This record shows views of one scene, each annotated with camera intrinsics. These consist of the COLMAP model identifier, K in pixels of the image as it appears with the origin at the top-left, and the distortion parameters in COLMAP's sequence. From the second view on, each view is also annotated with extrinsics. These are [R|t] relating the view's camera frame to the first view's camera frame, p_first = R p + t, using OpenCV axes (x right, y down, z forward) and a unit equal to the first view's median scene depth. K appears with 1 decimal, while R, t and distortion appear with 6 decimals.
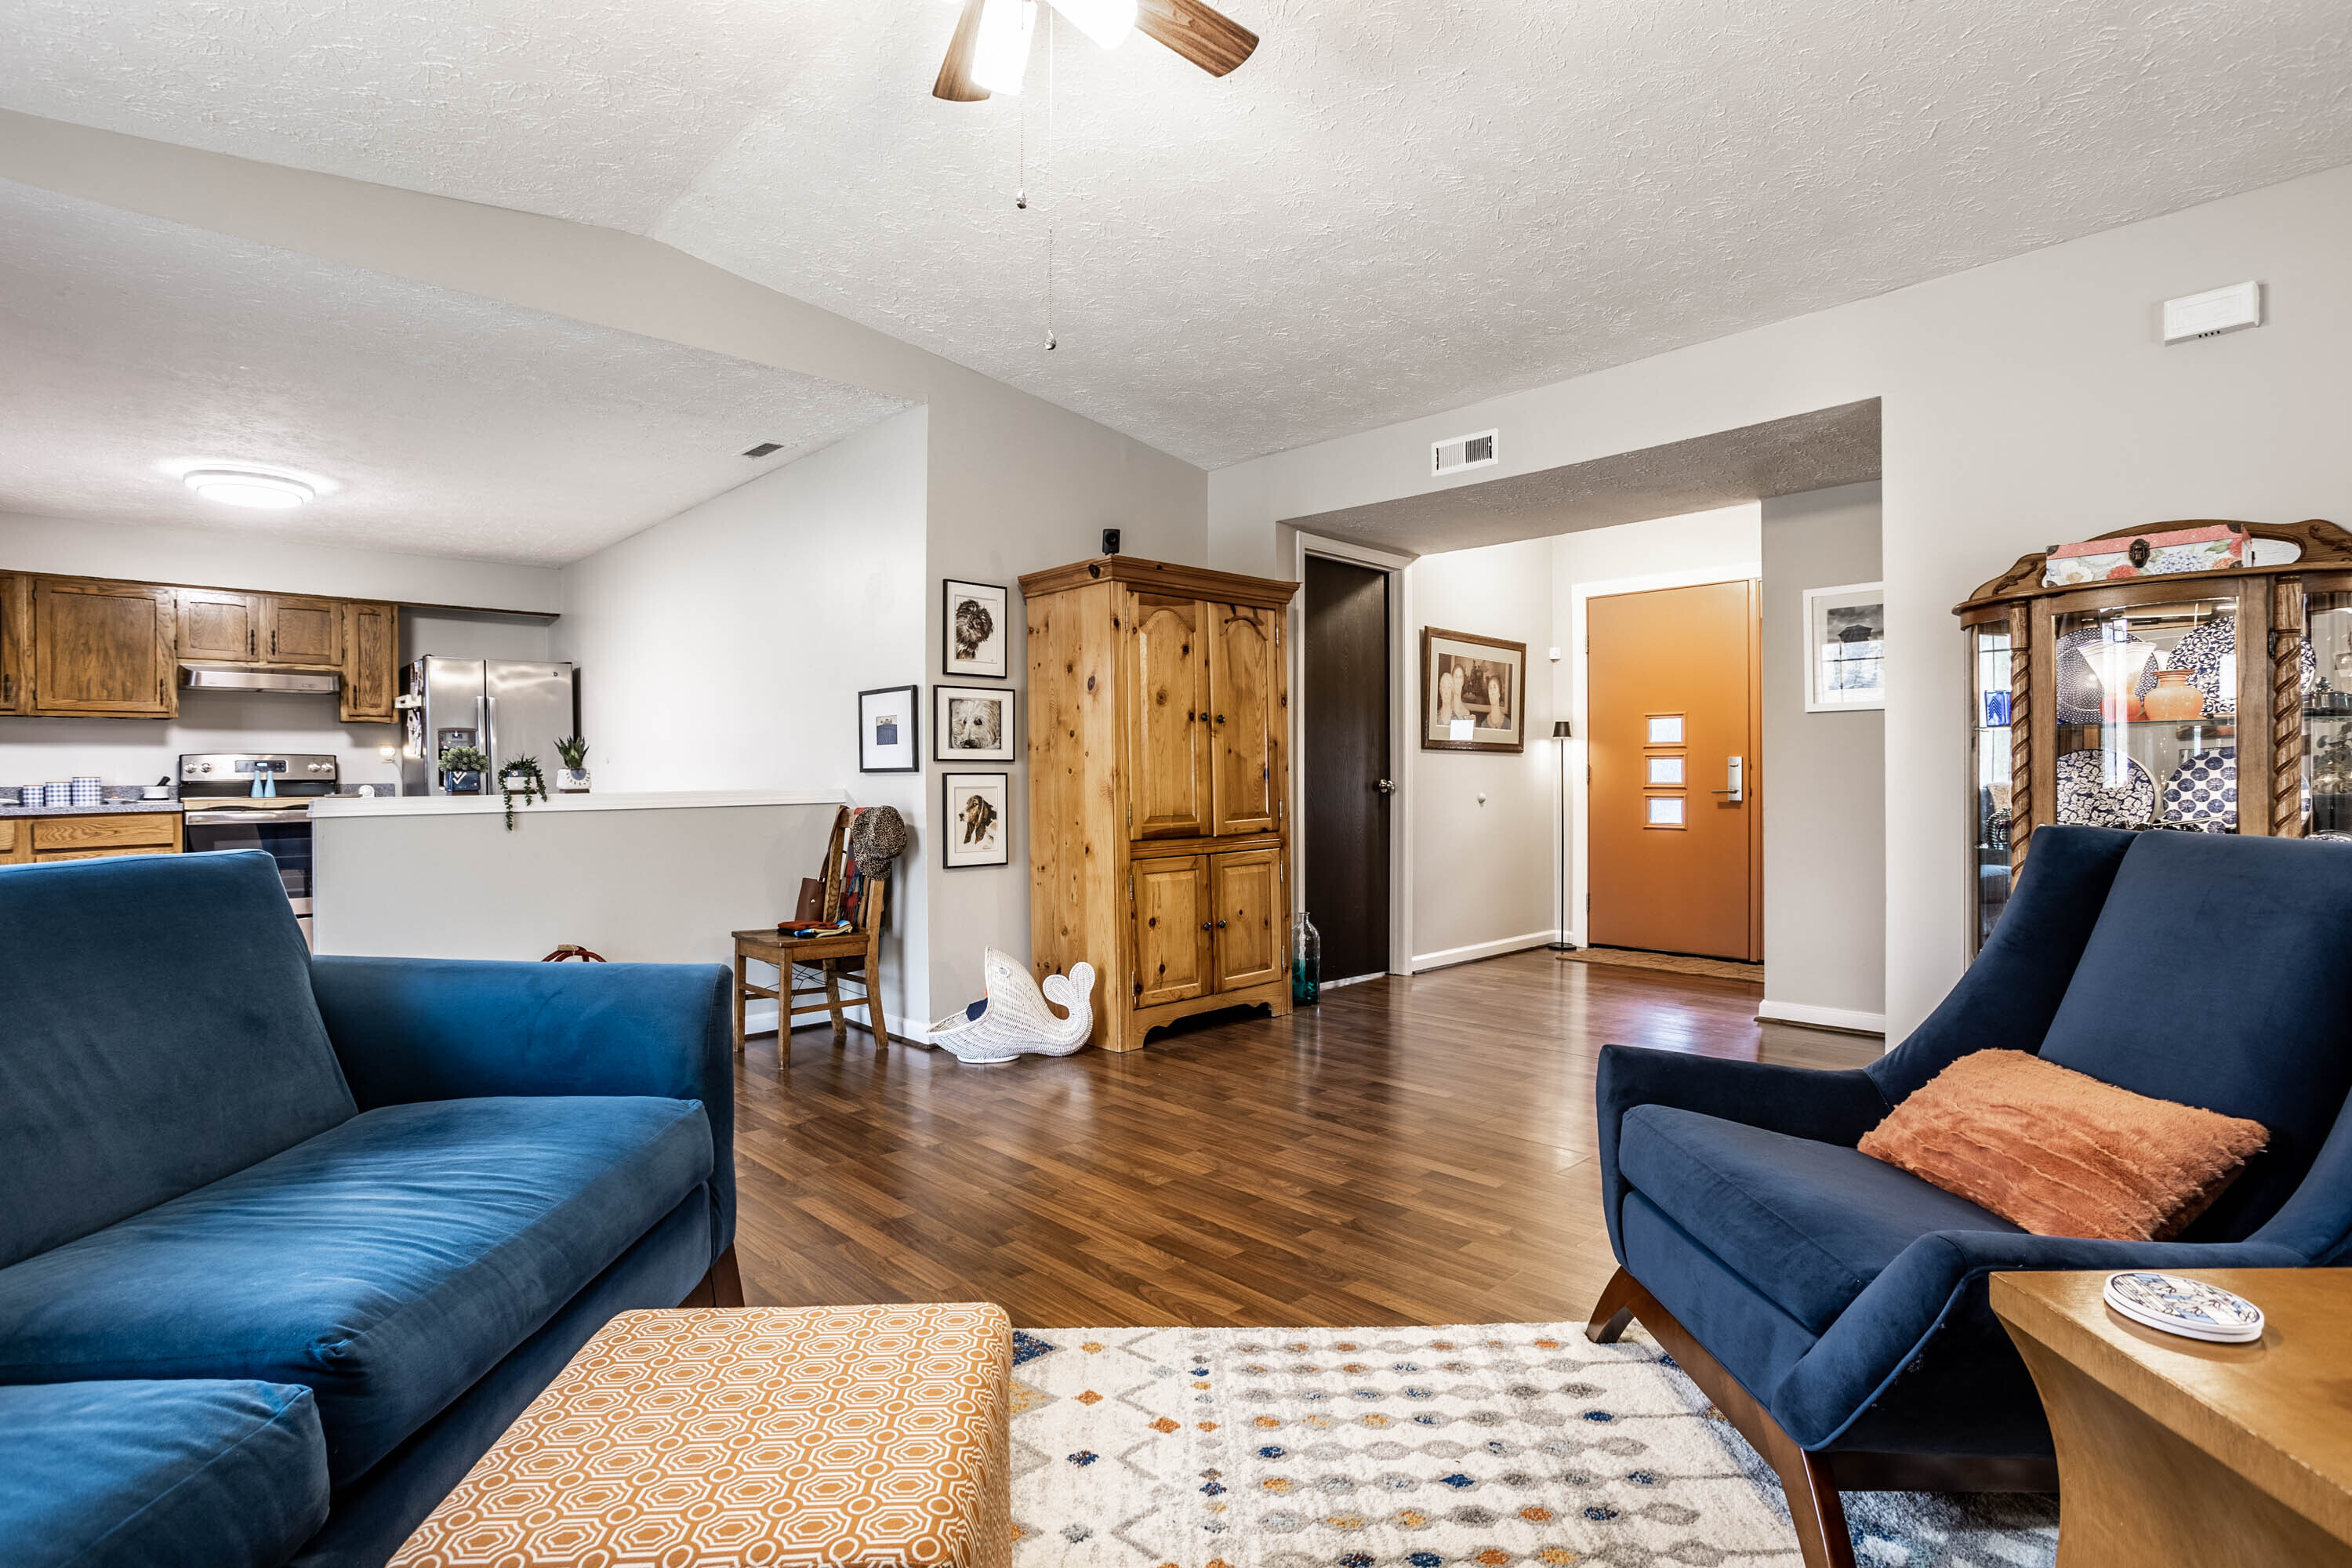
lens RADIAL K [[1145.5, 0, 1169.3], [0, 1145.5, 780.8], [0, 0, 1]] dist [-0.051355, 0.024346]
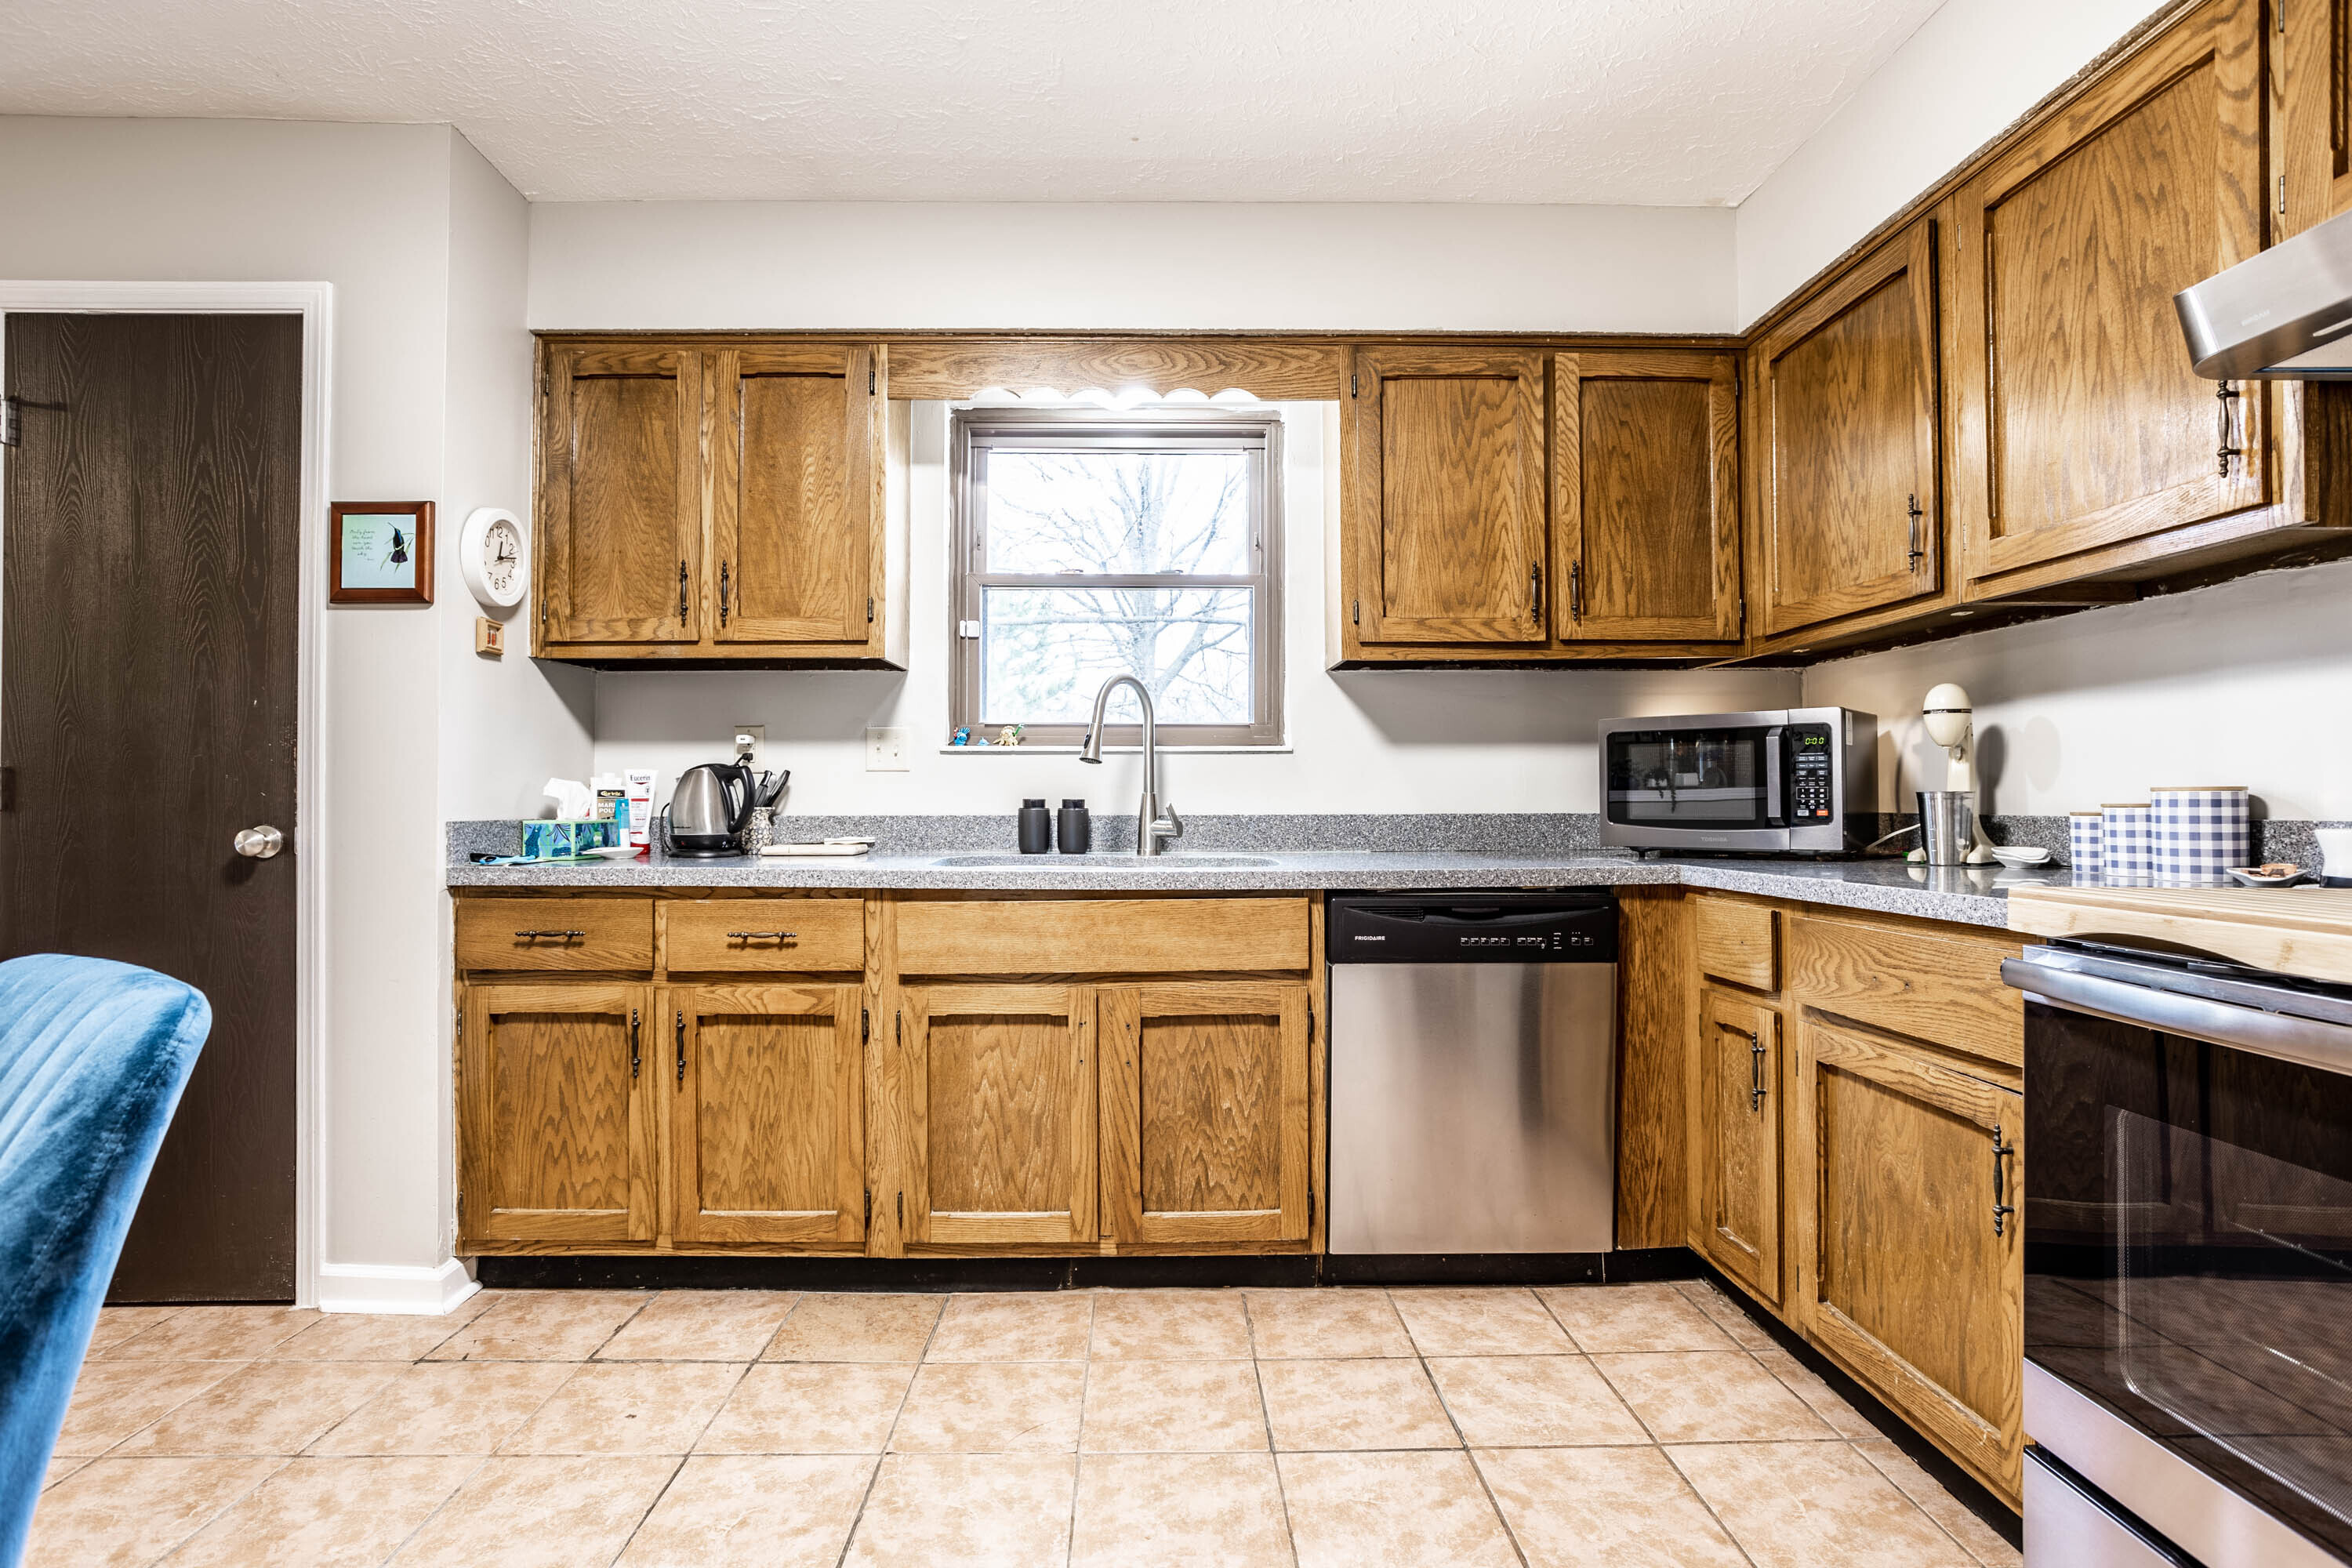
lens RADIAL K [[1148.8, 0, 1167.4], [0, 1148.8, 780.2], [0, 0, 1]] dist [-0.065718, 0.039246]
pose [[-0.676353, -0.004123, -0.736566, -0.596052], [-0.002795, 0.999992, -0.003031, -0.003775], [0.736573, 0.000009, -0.676358, 1.022909]]
